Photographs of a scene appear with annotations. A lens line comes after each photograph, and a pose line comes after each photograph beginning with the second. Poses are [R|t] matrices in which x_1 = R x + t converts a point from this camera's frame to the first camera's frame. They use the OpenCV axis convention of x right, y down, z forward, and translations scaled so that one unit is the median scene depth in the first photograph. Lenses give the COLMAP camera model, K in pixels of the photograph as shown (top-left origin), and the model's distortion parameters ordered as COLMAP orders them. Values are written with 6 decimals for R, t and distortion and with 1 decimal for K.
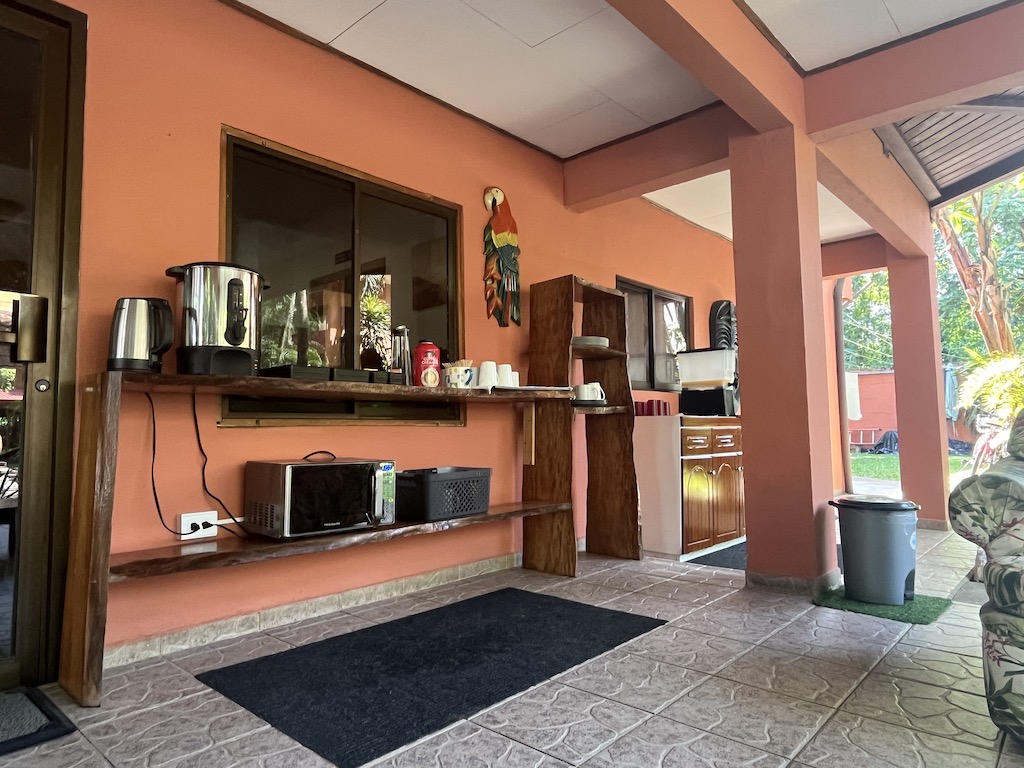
lens RADIAL K [[643.1, 0, 512.0], [0, 643.1, 384.0], [0, 0, 1]] dist [0.000250, 0.000083]
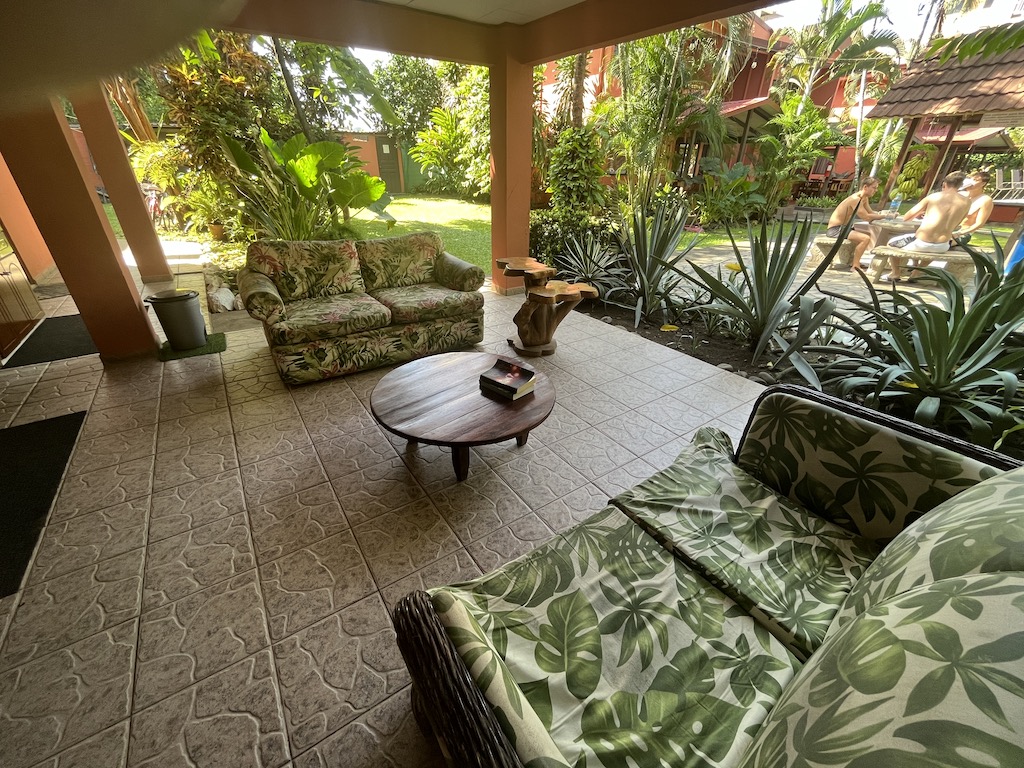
lens RADIAL K [[418.8, 0, 512.0], [0, 418.8, 384.0], [0, 0, 1]] dist [-0.000366, -0.000030]
pose [[0.232055, -0.450633, 0.862021, -0.396643], [-0.087910, 0.872869, 0.479969, -0.286935], [-0.968722, -0.187160, 0.162938, -0.167390]]
